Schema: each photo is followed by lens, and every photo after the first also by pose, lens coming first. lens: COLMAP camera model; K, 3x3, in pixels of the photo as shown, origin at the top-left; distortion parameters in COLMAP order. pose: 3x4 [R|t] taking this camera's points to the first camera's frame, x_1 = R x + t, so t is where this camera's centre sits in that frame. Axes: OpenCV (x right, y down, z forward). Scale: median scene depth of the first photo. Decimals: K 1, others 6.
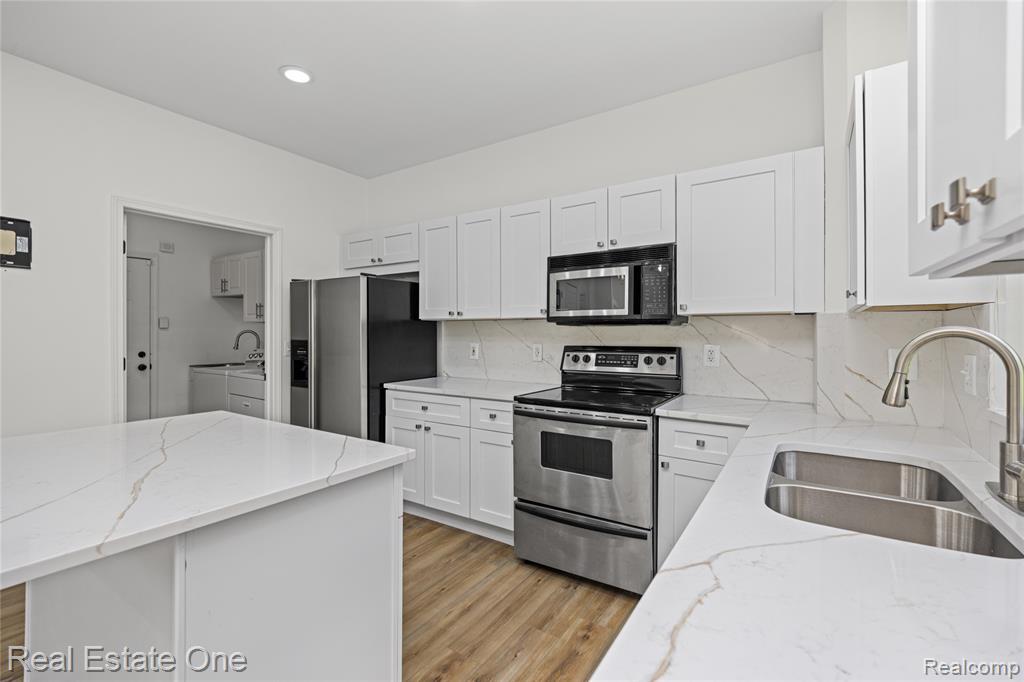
lens RADIAL K [[450.2, 0, 507.8], [0, 450.2, 334.3], [0, 0, 1]] dist [0.001382, -0.000710]
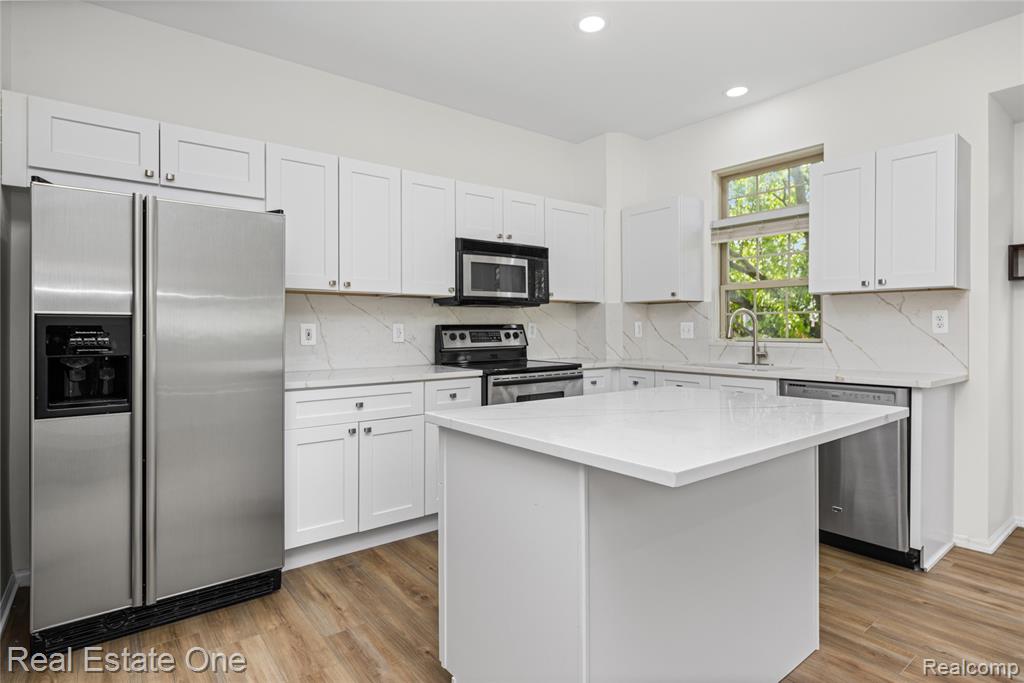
lens RADIAL K [[540.1, 0, 511.6], [0, 540.1, 329.3], [0, 0, 1]] dist [0.004020, -0.003195]
pose [[0.318108, -0.003863, 0.948047, -1.037521], [0.006396, 0.999978, 0.001928, 0.036759], [-0.948033, 0.005451, 0.318126, 0.488683]]
